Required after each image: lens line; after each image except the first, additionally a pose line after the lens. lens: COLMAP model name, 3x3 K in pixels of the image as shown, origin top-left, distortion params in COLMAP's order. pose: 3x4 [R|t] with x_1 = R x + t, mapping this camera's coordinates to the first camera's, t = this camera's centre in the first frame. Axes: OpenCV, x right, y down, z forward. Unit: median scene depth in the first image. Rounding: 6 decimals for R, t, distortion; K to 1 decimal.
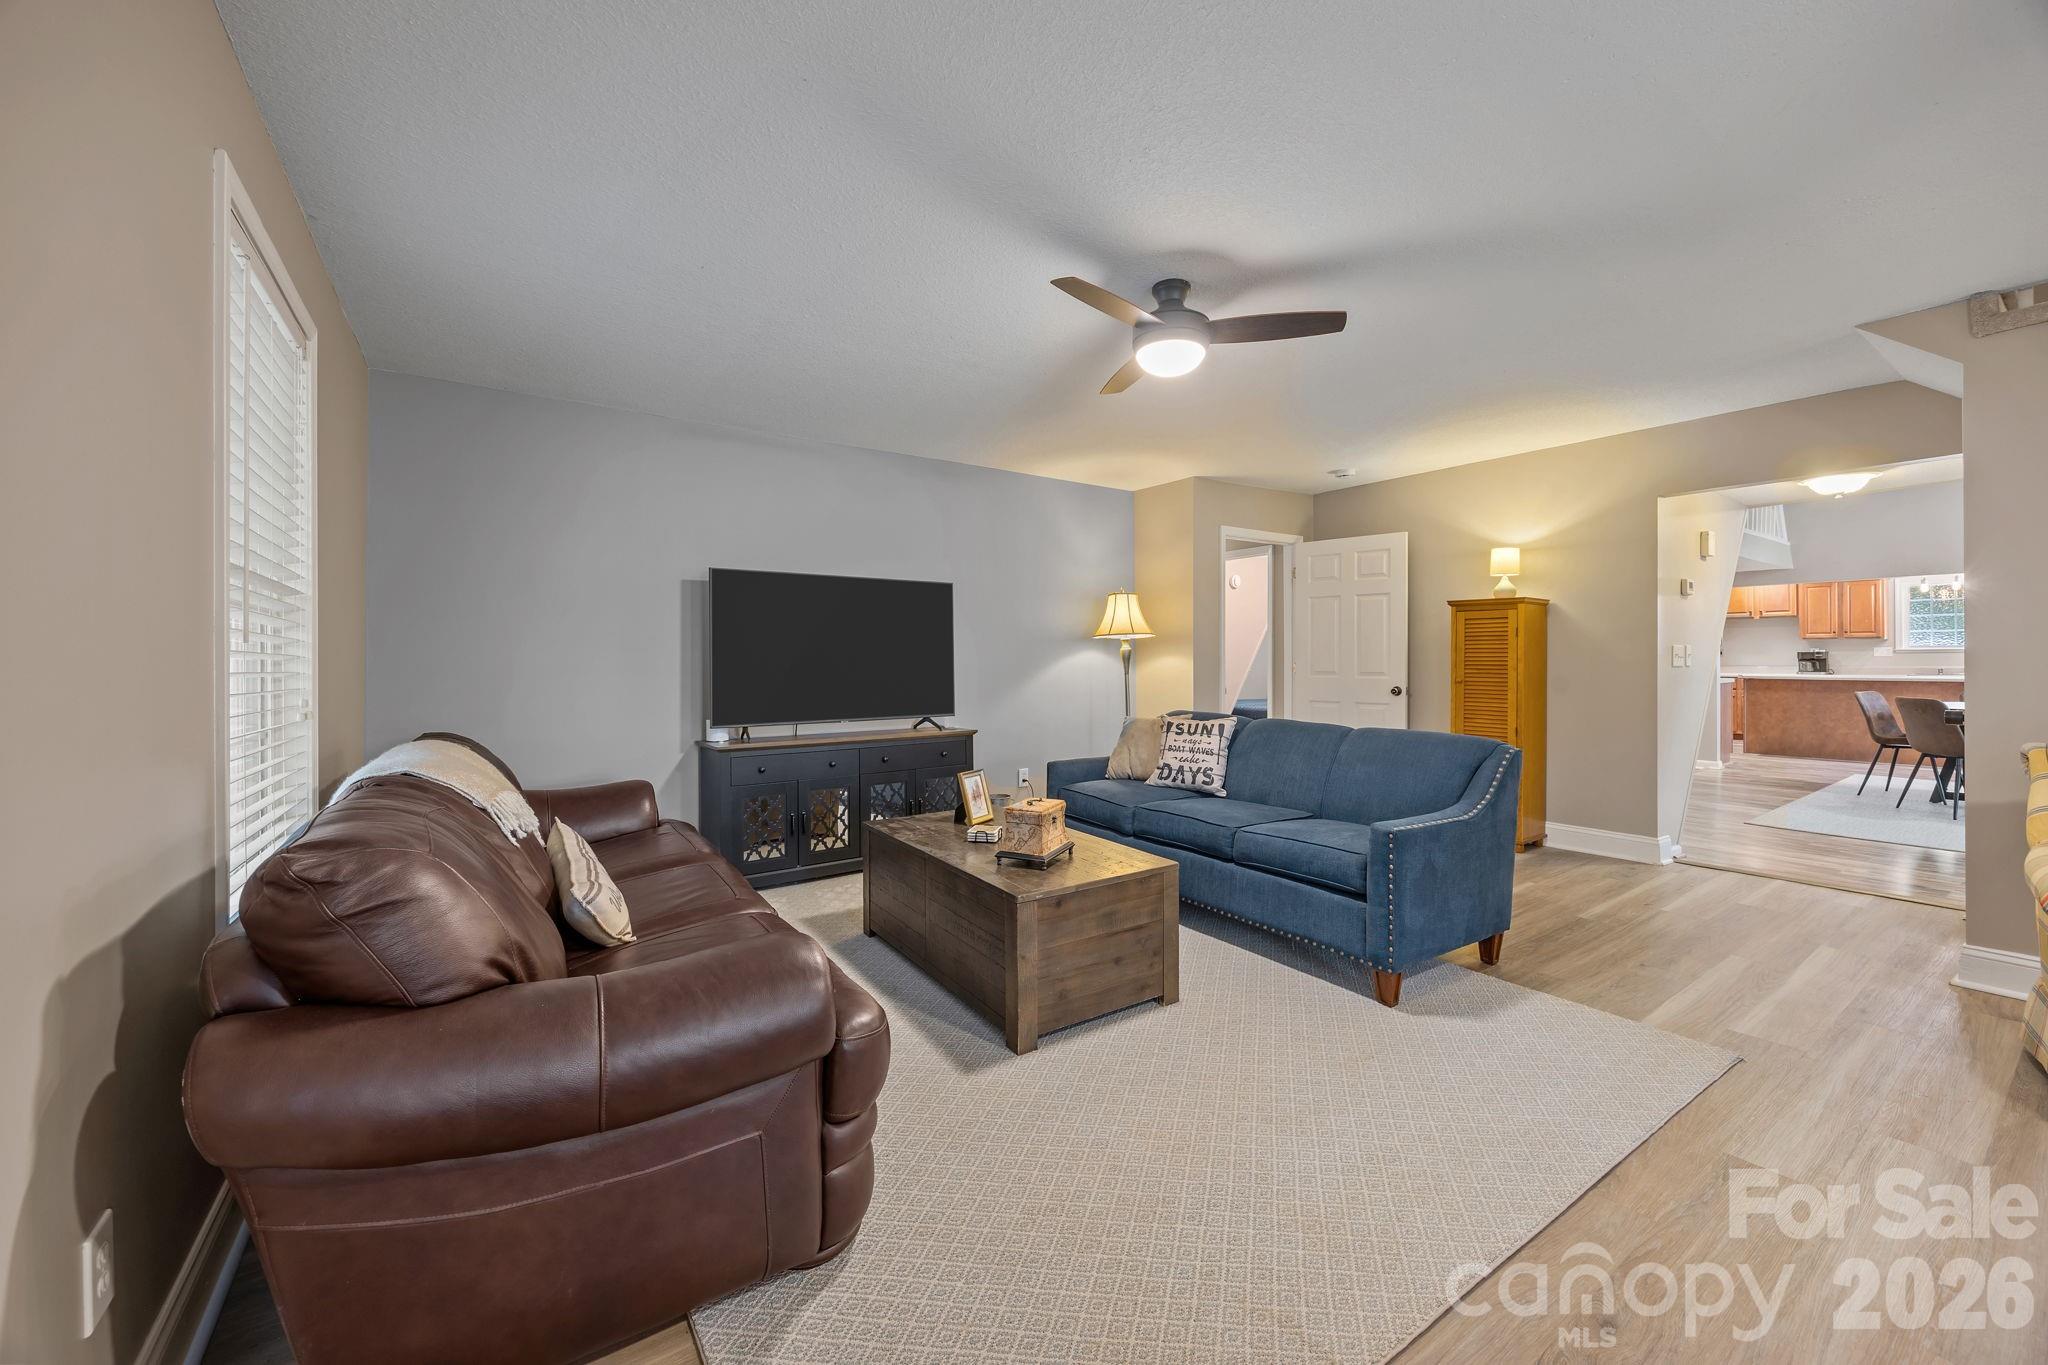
lens RADIAL K [[774.4, 0, 1014.2], [0, 774.4, 667.0], [0, 0, 1]] dist [0.000420, 0.000049]
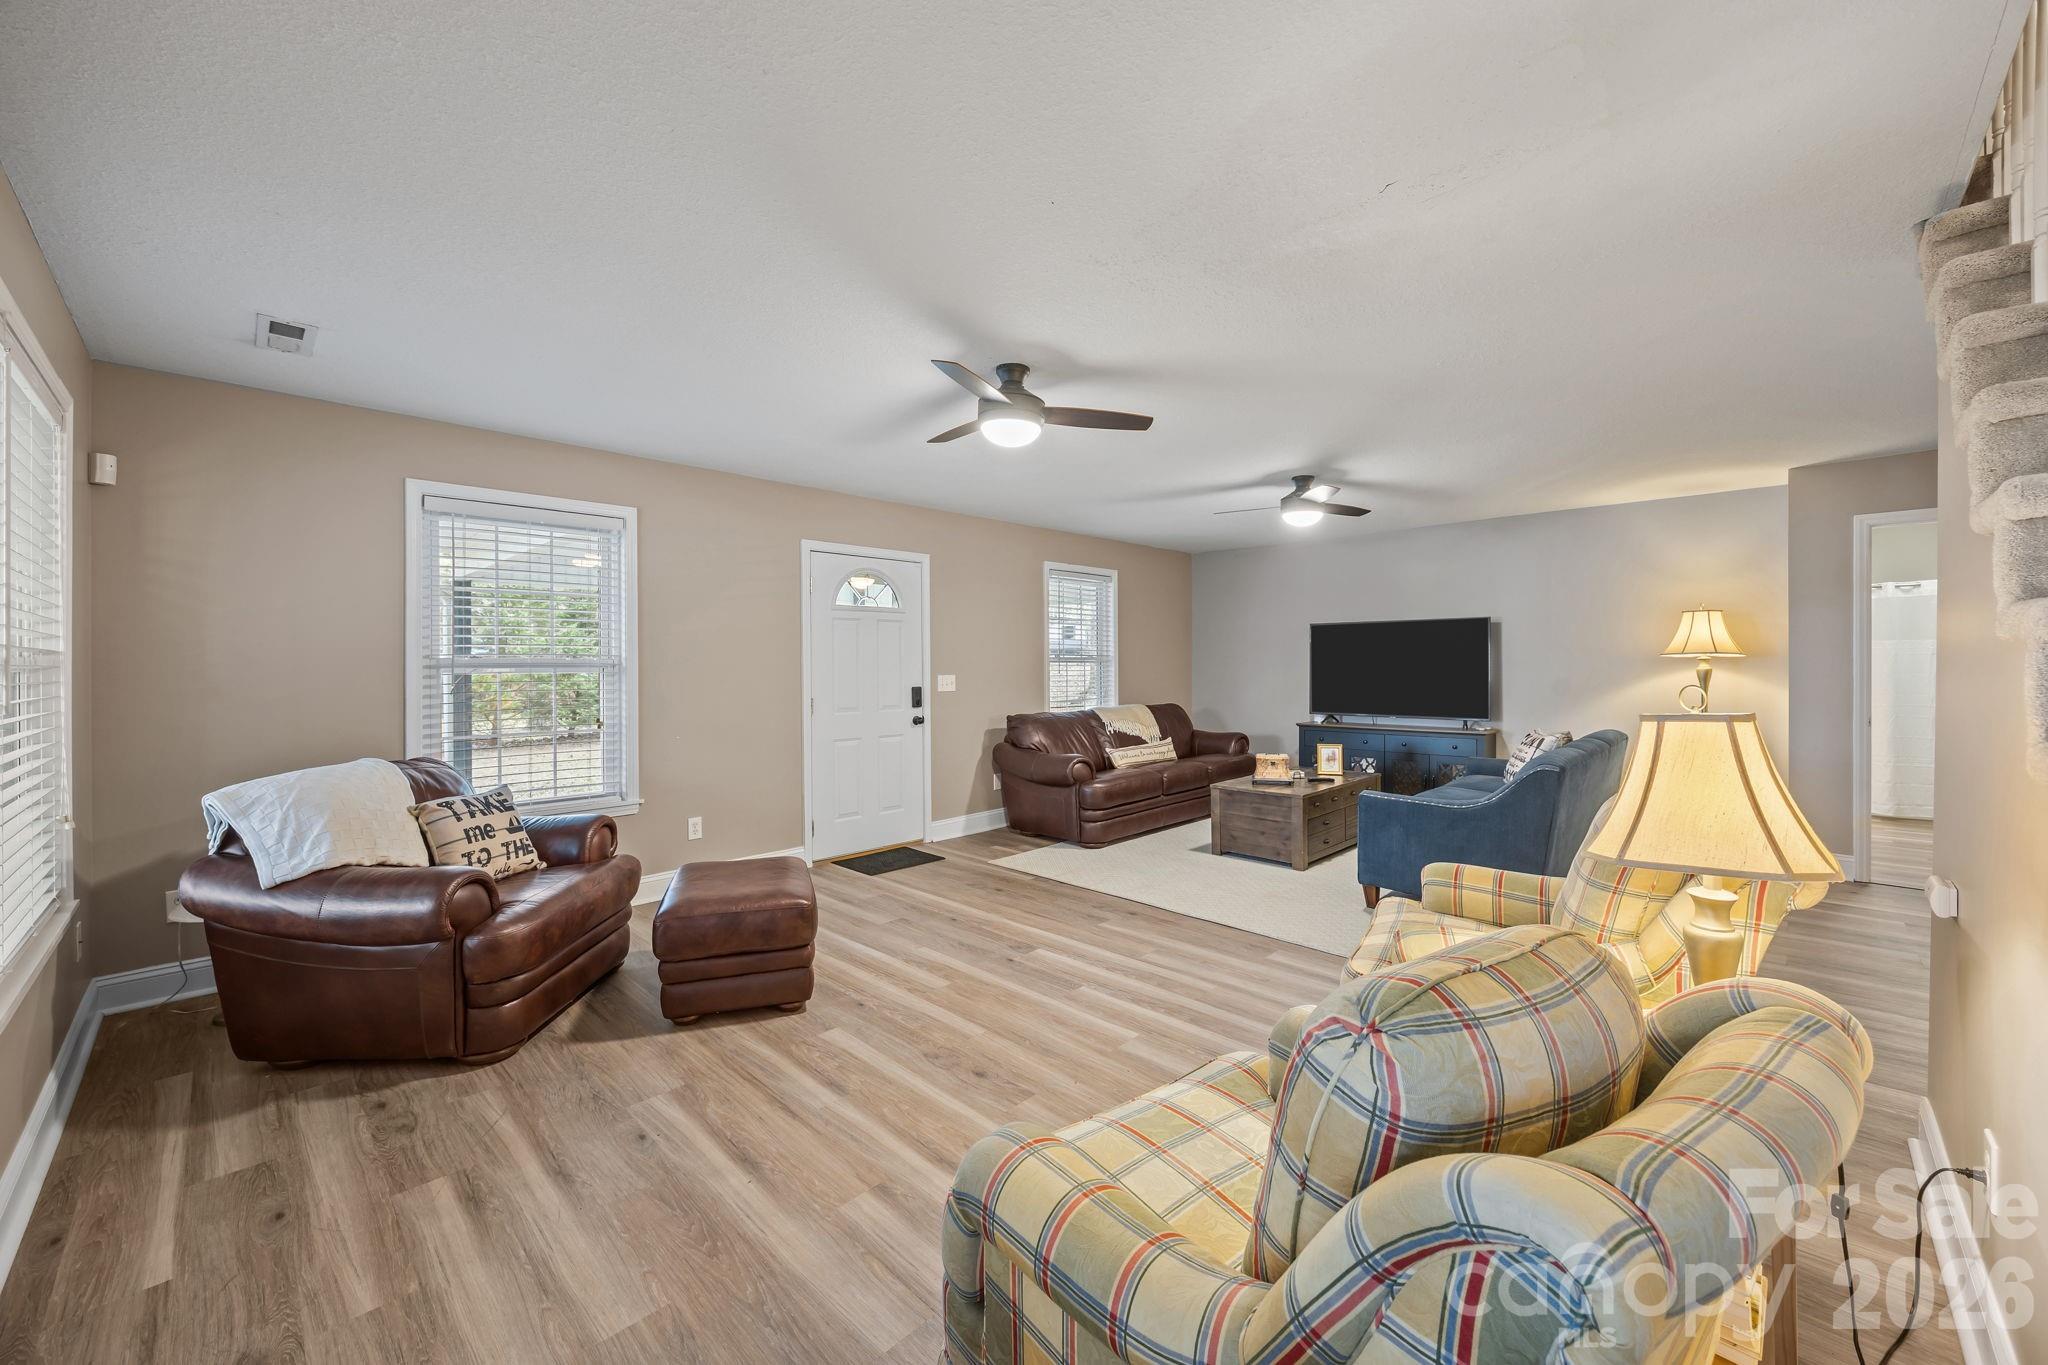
lens RADIAL K [[774.4, 0, 1014.2], [0, 774.4, 667.0], [0, 0, 1]] dist [0.000420, 0.000049]
pose [[0.187604, 0.008321, -0.982209, 1.295189], [-0.003799, 0.999963, 0.007746, -0.040306], [0.982237, 0.002278, 0.187629, -0.001598]]
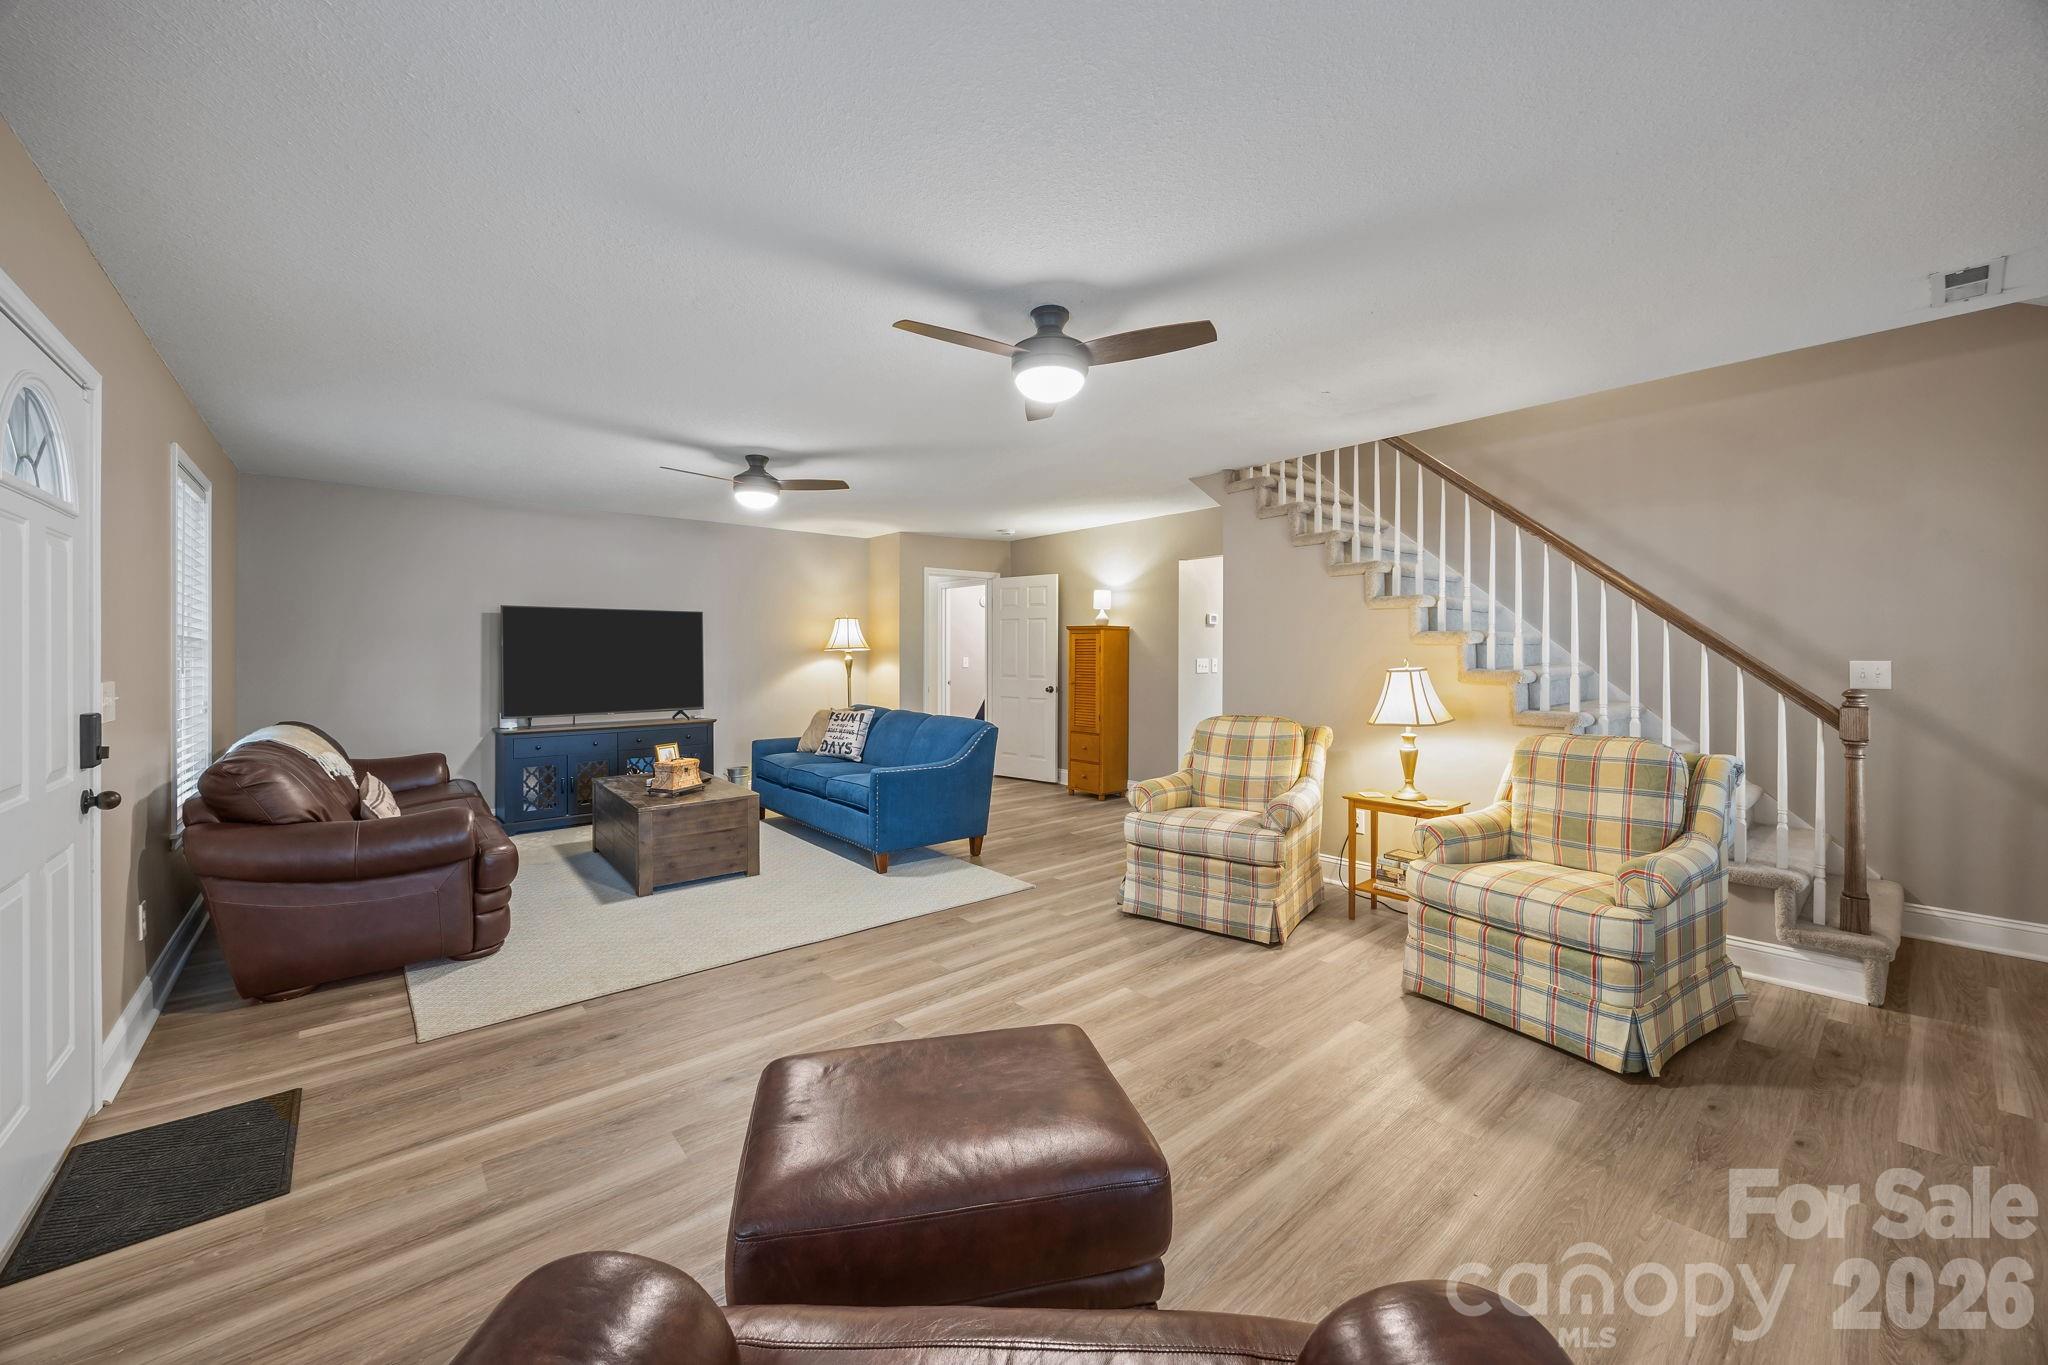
lens RADIAL K [[782.1, 0, 1015.4], [0, 782.1, 659.4], [0, 0, 1]] dist [-0.001145, 0.000217]
pose [[0.994778, 0.002019, 0.102038, 0.416404], [-0.001951, 0.999998, -0.000761, -0.030925], [-0.102039, 0.000558, 0.994780, -0.541637]]
